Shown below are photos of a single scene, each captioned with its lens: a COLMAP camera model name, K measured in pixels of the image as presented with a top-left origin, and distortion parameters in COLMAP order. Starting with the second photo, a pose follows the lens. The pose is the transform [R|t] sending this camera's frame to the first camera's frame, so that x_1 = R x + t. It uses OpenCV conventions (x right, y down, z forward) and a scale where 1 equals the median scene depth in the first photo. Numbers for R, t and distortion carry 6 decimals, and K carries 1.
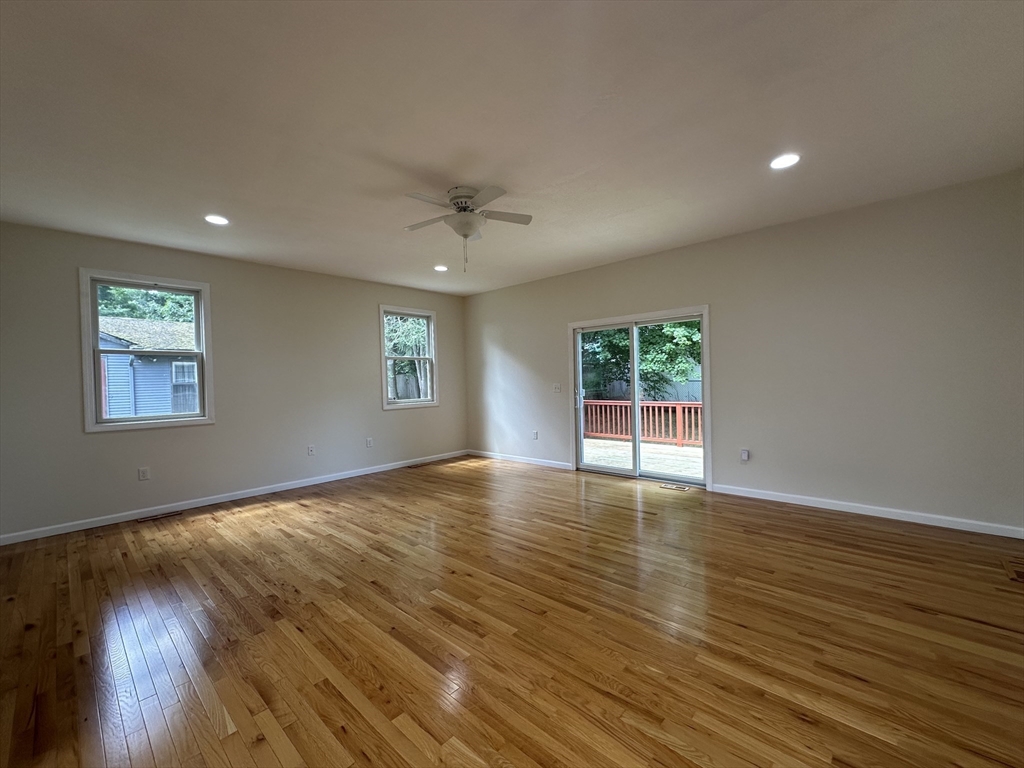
lens RADIAL K [[418.2, 0, 515.6], [0, 418.2, 376.5], [0, 0, 1]] dist [0.001217, -0.000521]
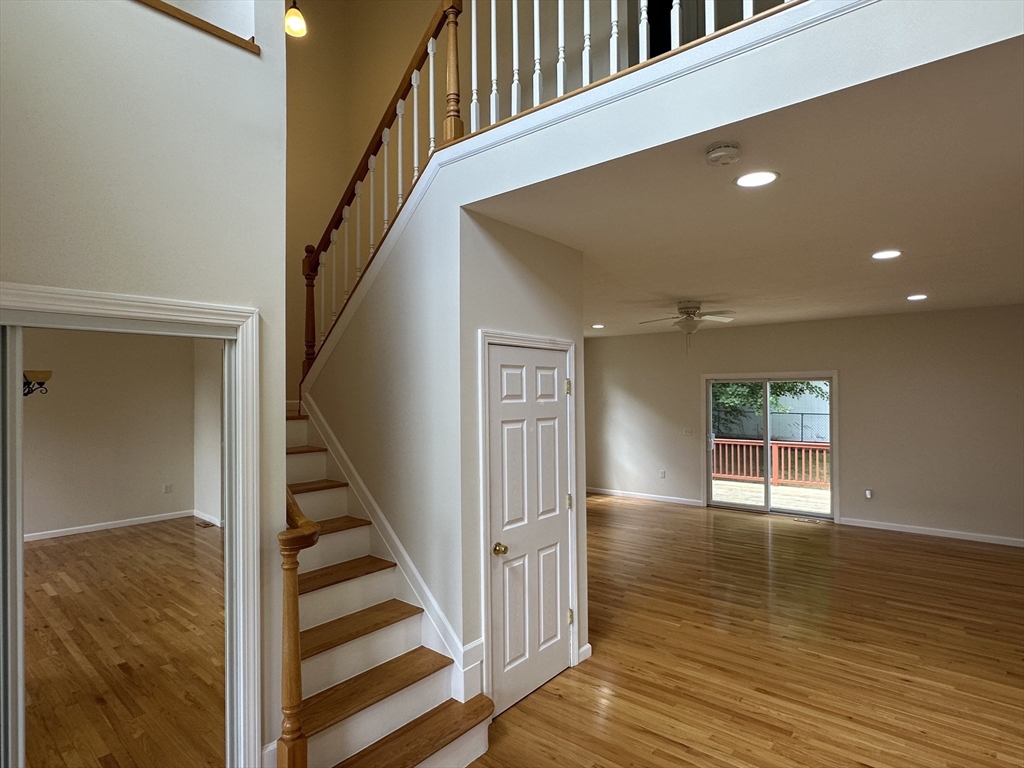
lens RADIAL K [[553.3, 0, 511.3], [0, 553.3, 393.8], [0, 0, 1]] dist [0.001960, 0.001344]
pose [[0.999084, 0.016716, 0.039396, -0.485129], [-0.017087, 0.999812, 0.009111, -0.089866], [-0.039236, -0.009776, 0.999182, -0.500935]]
